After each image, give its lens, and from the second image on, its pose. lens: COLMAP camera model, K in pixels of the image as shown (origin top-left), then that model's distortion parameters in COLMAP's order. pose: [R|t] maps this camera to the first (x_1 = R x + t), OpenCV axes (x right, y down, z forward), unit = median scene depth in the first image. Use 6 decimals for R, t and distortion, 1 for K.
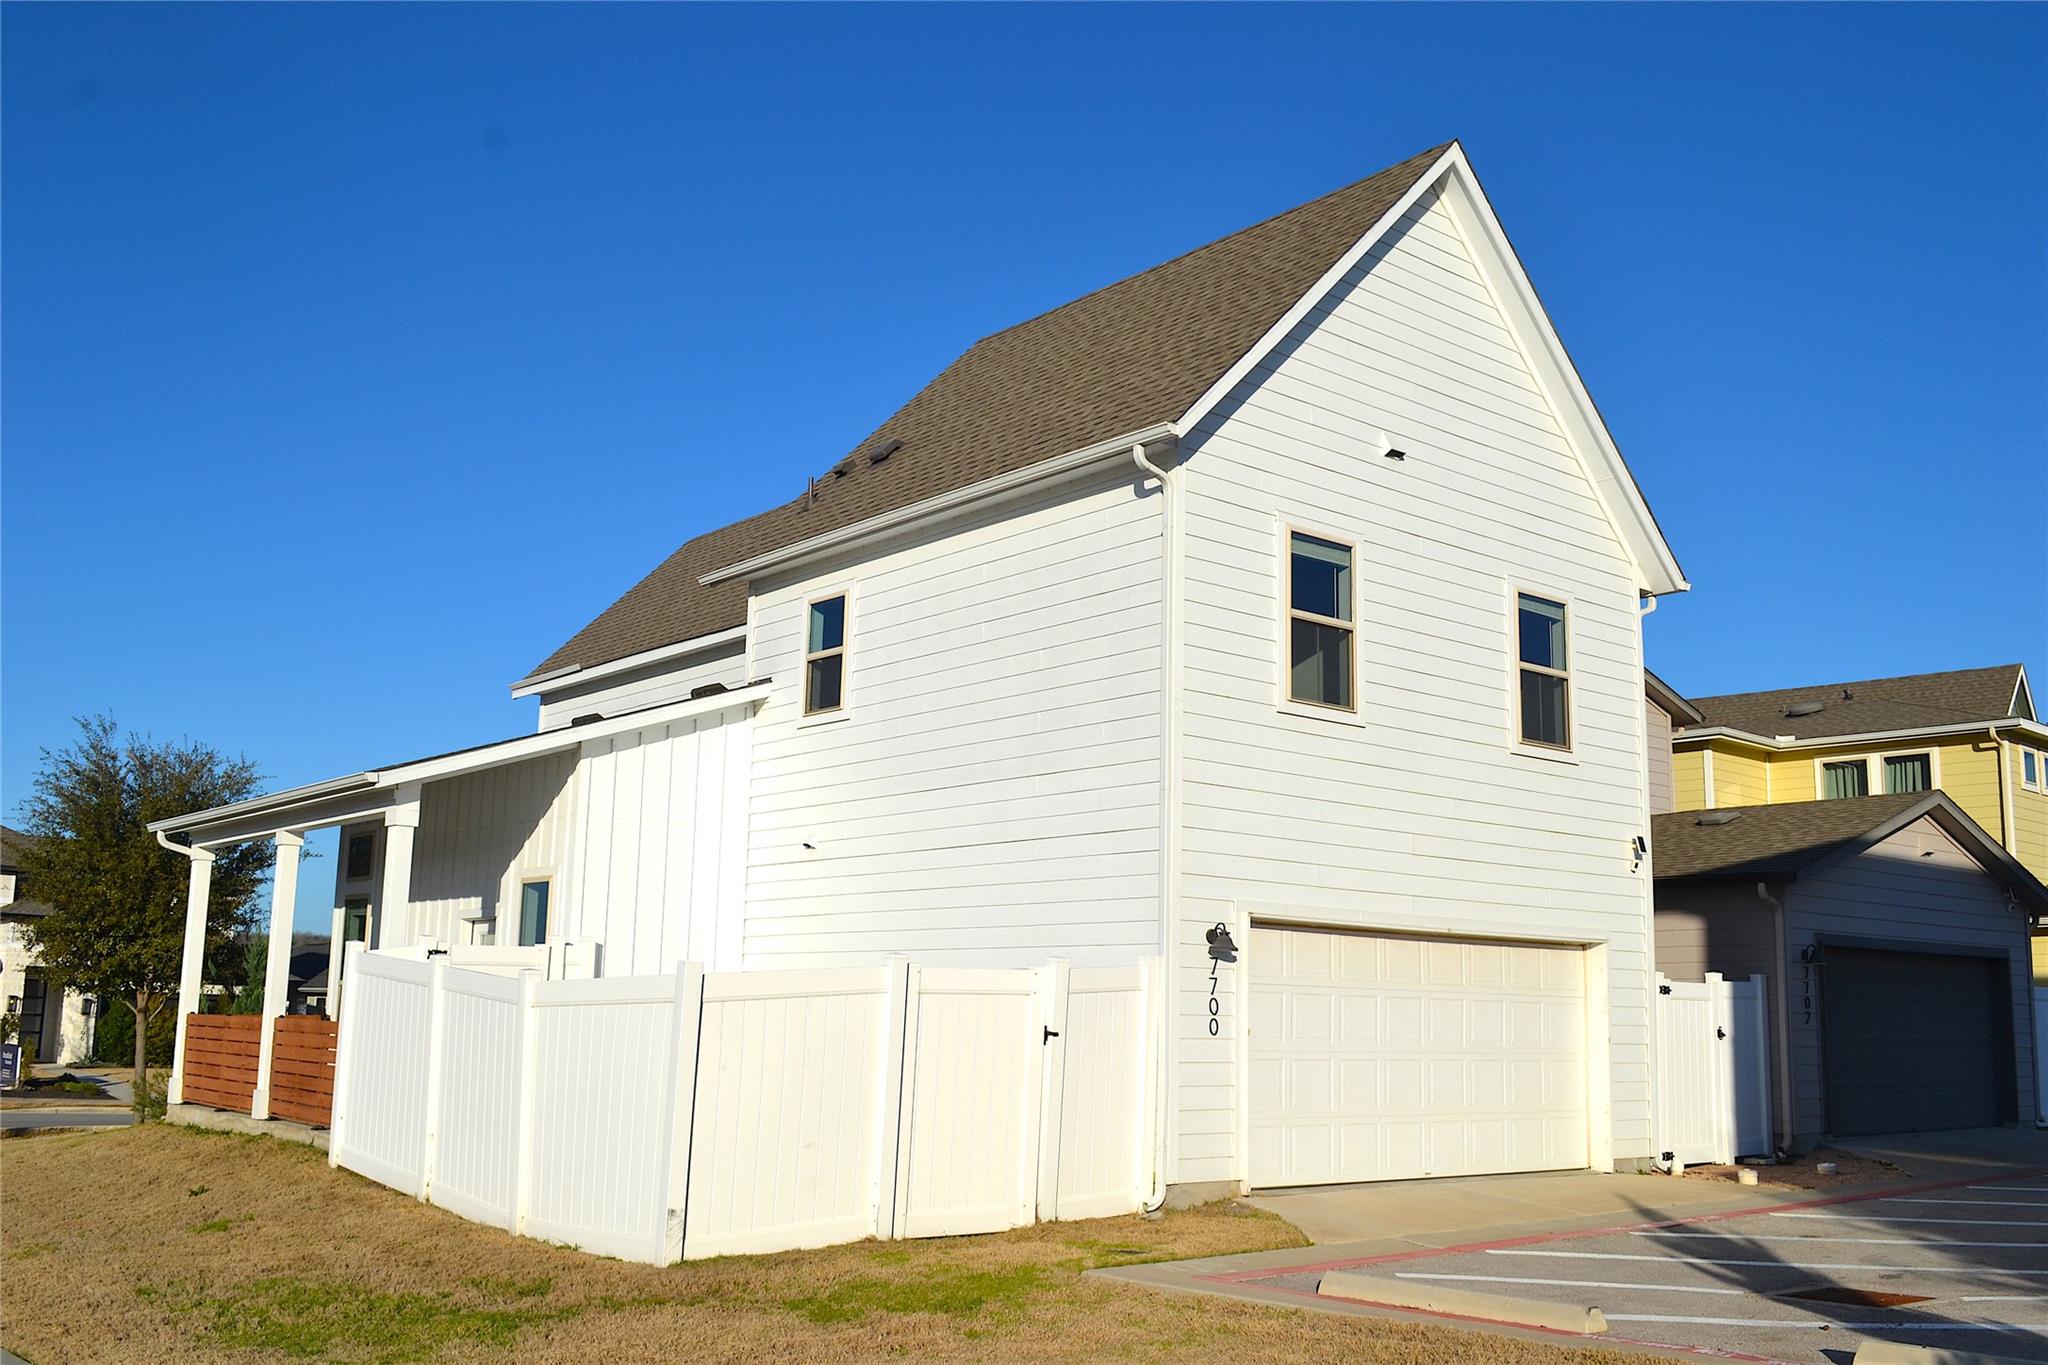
lens RADIAL K [[1866.9, 0, 1024.0], [0, 1866.9, 682.5], [0, 0, 1]] dist [-0.078472, -0.009224]
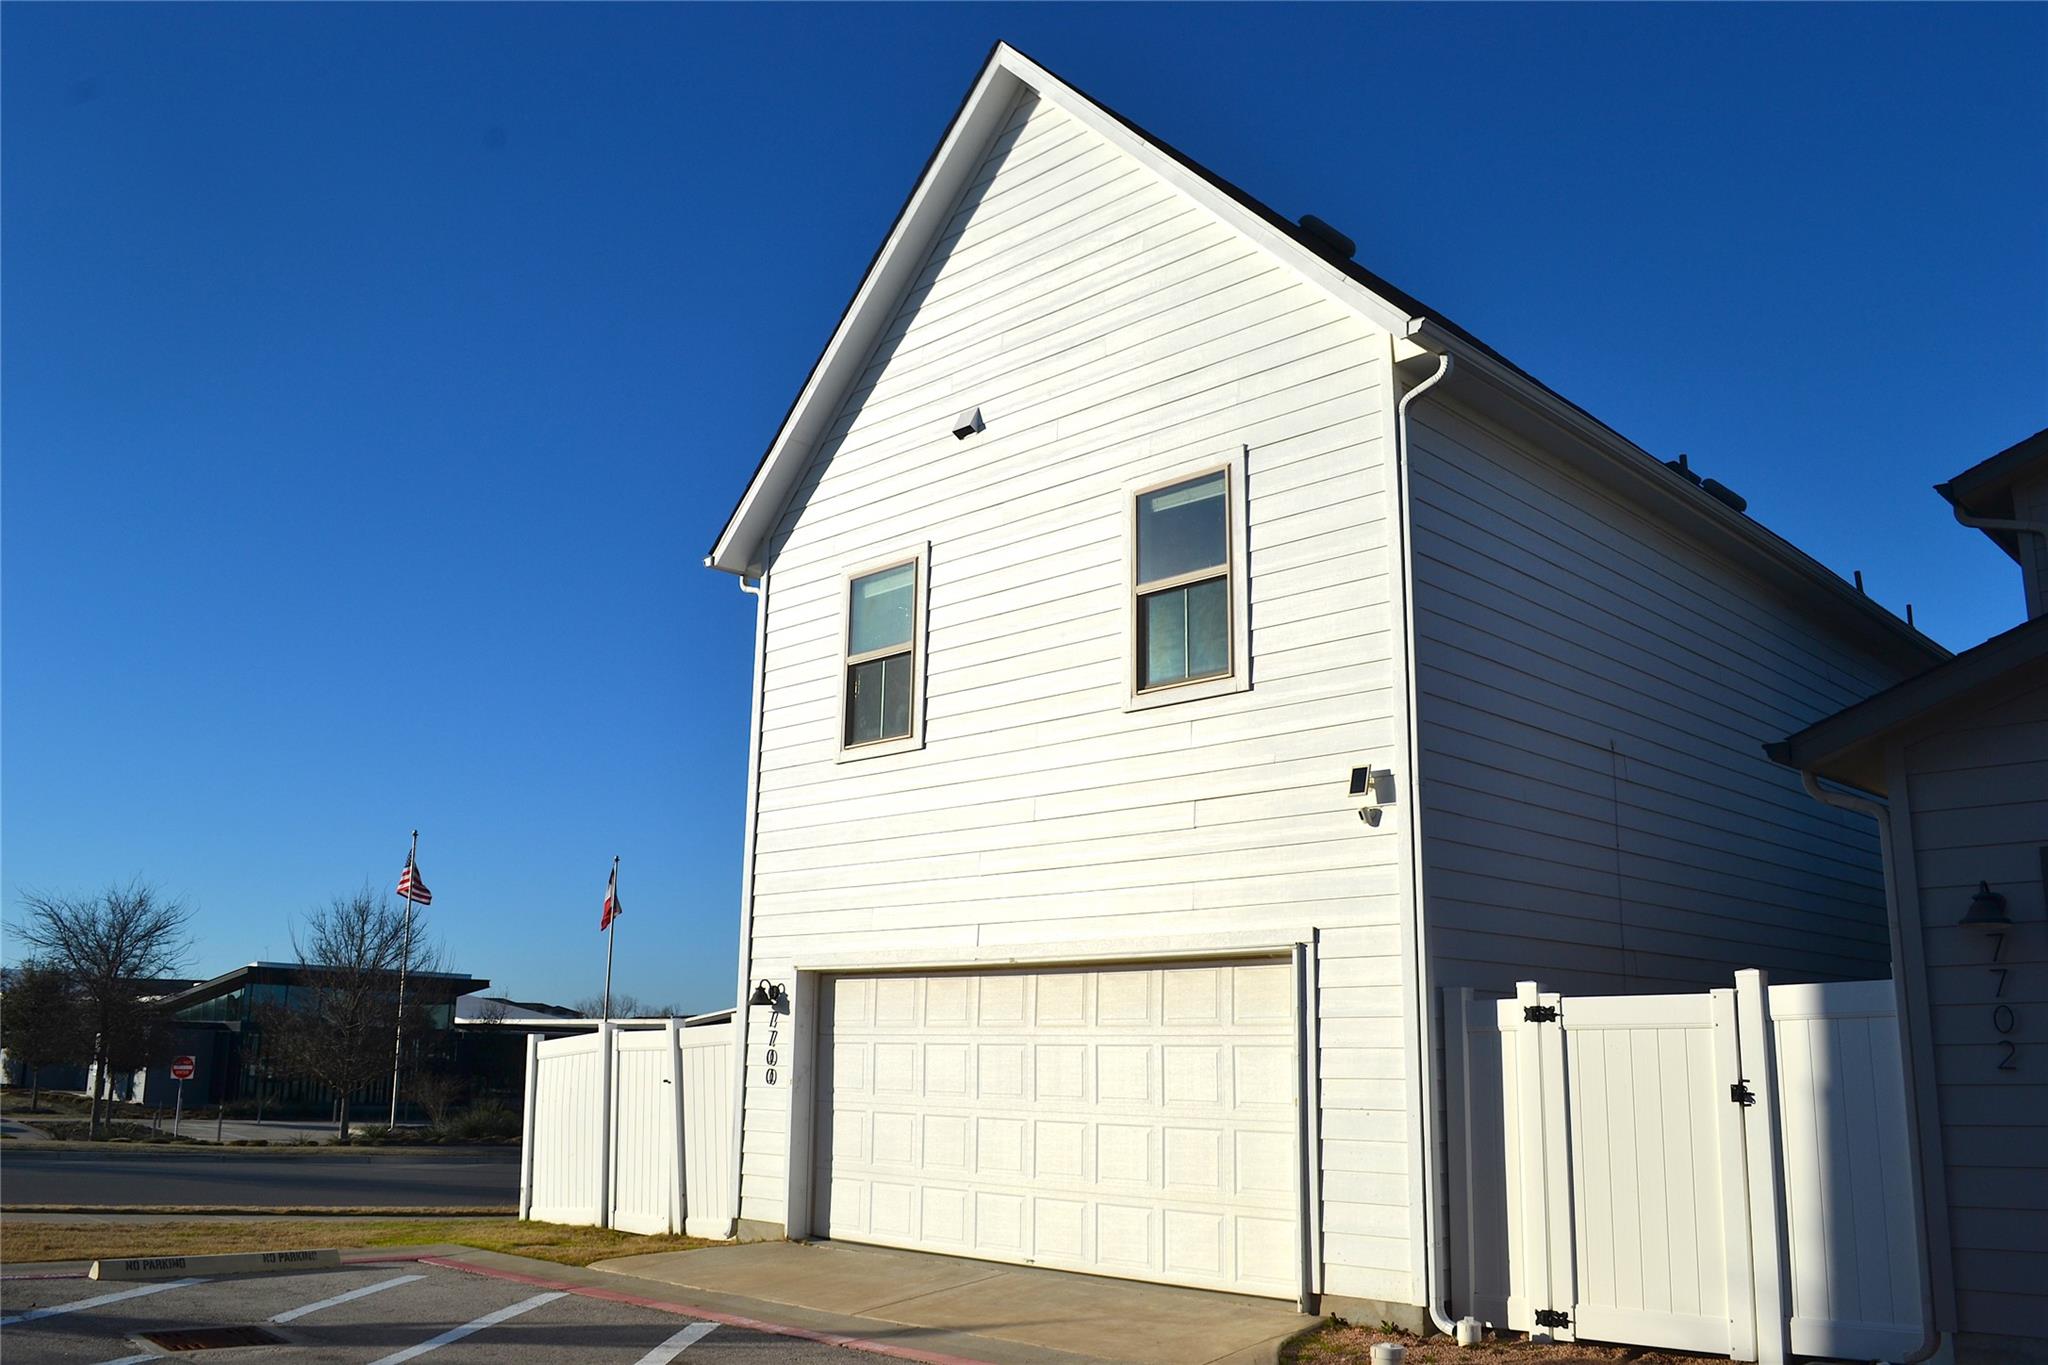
lens RADIAL K [[1636.0, 0, 1024.0], [0, 1636.0, 682.5], [0, 0, 1]] dist [-0.083755, 0.011247]
pose [[0.135118, -0.226033, -0.964703, 0.903119], [0.190773, 0.961349, -0.198527, 0.150942], [0.972290, -0.157215, 0.173017, 0.848825]]
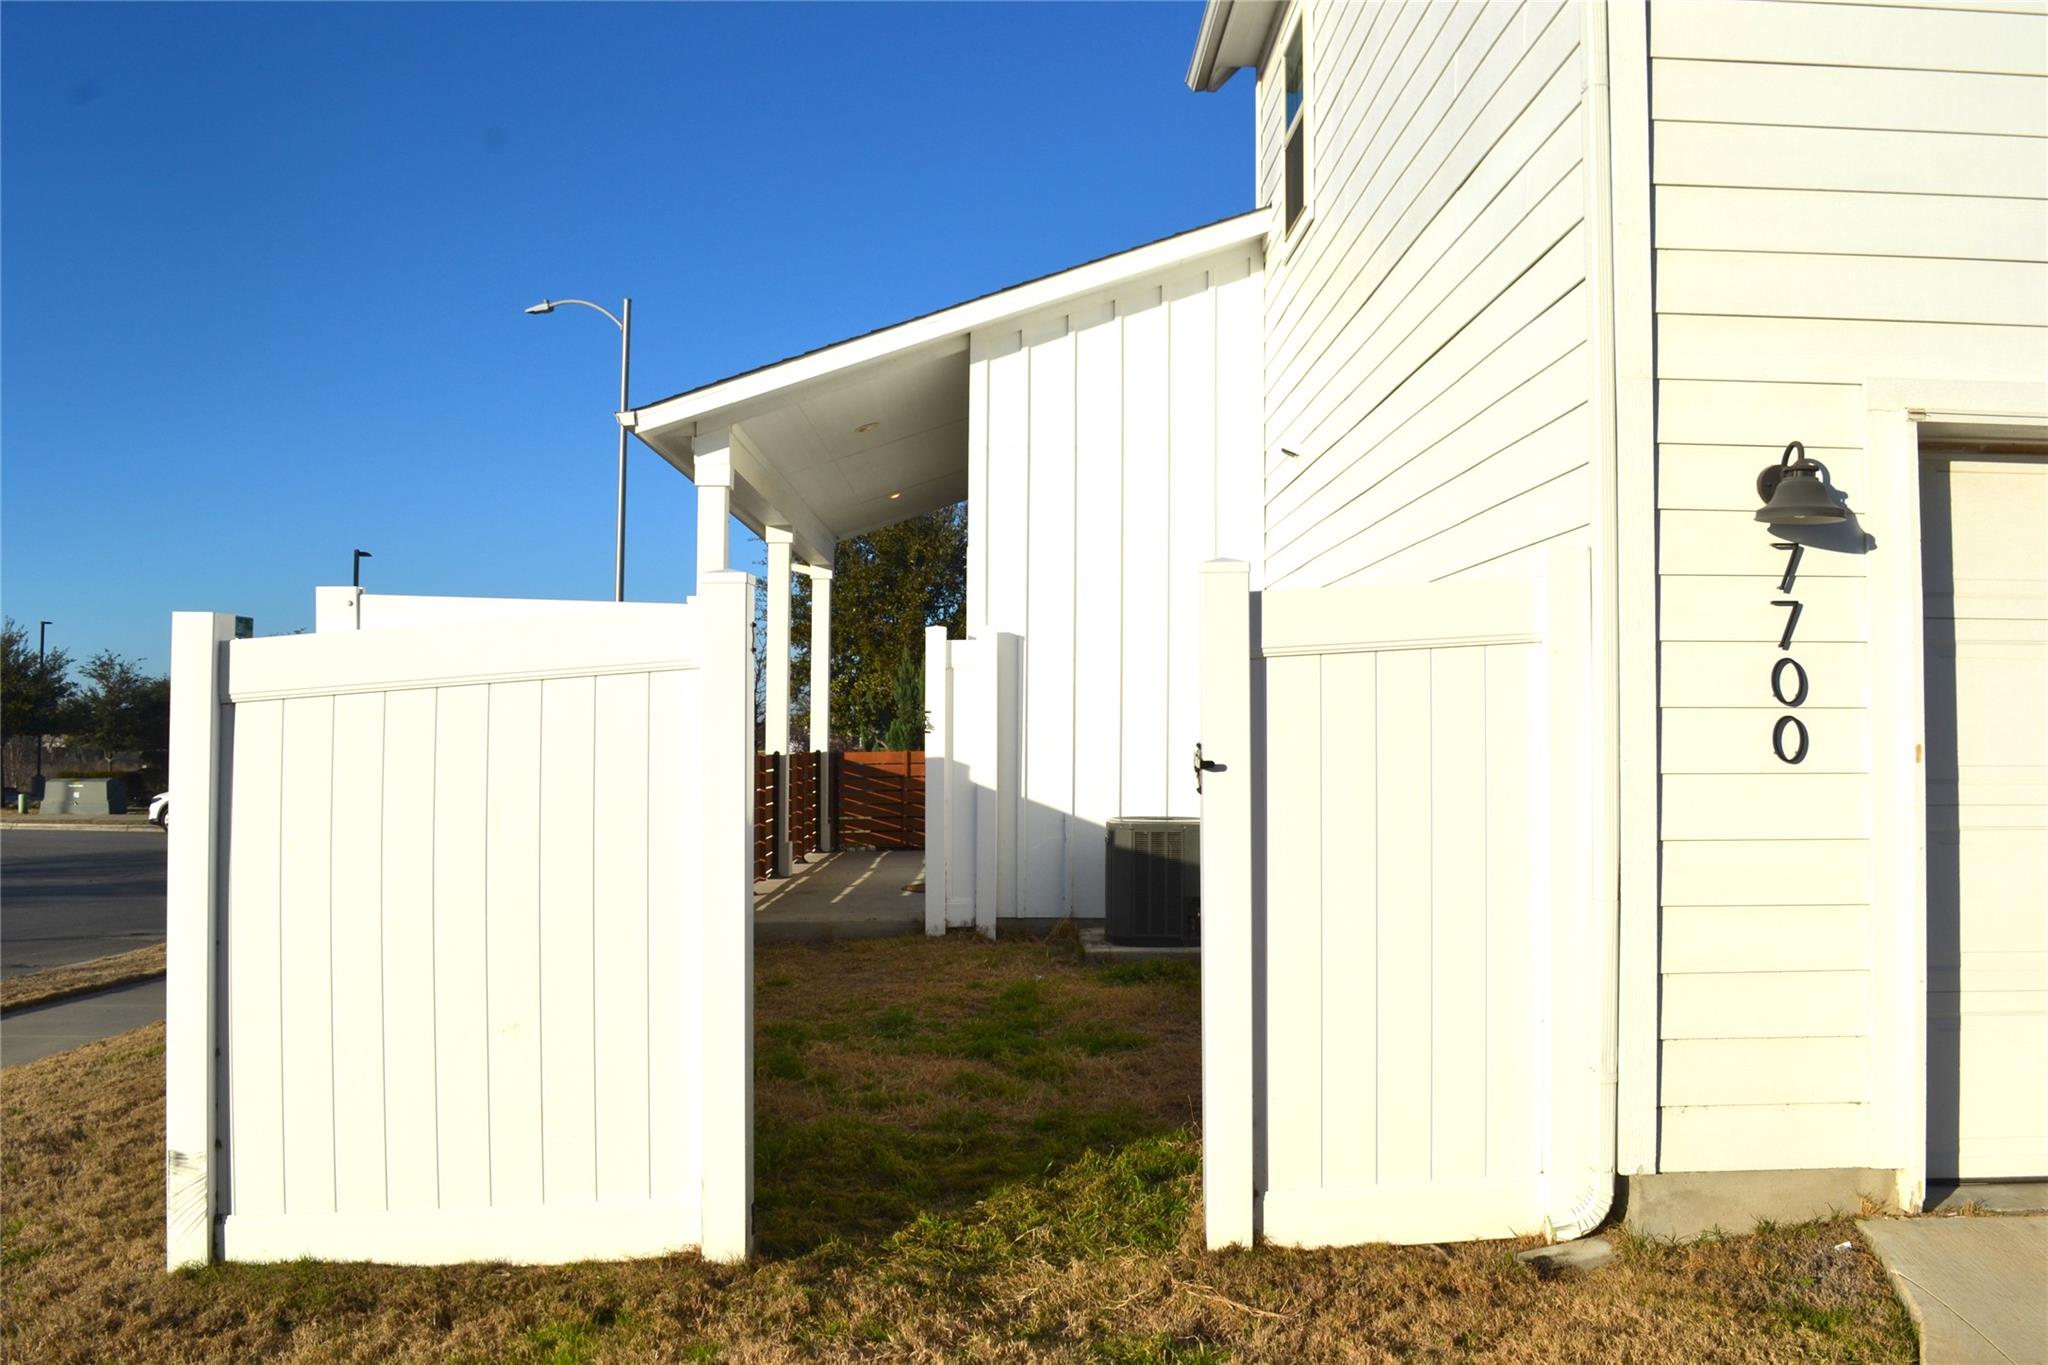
lens RADIAL K [[1636.0, 0, 1024.0], [0, 1636.0, 682.5], [0, 0, 1]] dist [-0.083755, 0.011247]
pose [[0.775445, -0.038609, -0.630233, 0.151364], [0.125126, 0.987730, 0.093448, 0.107100], [0.618893, -0.151322, 0.770762, 0.567576]]
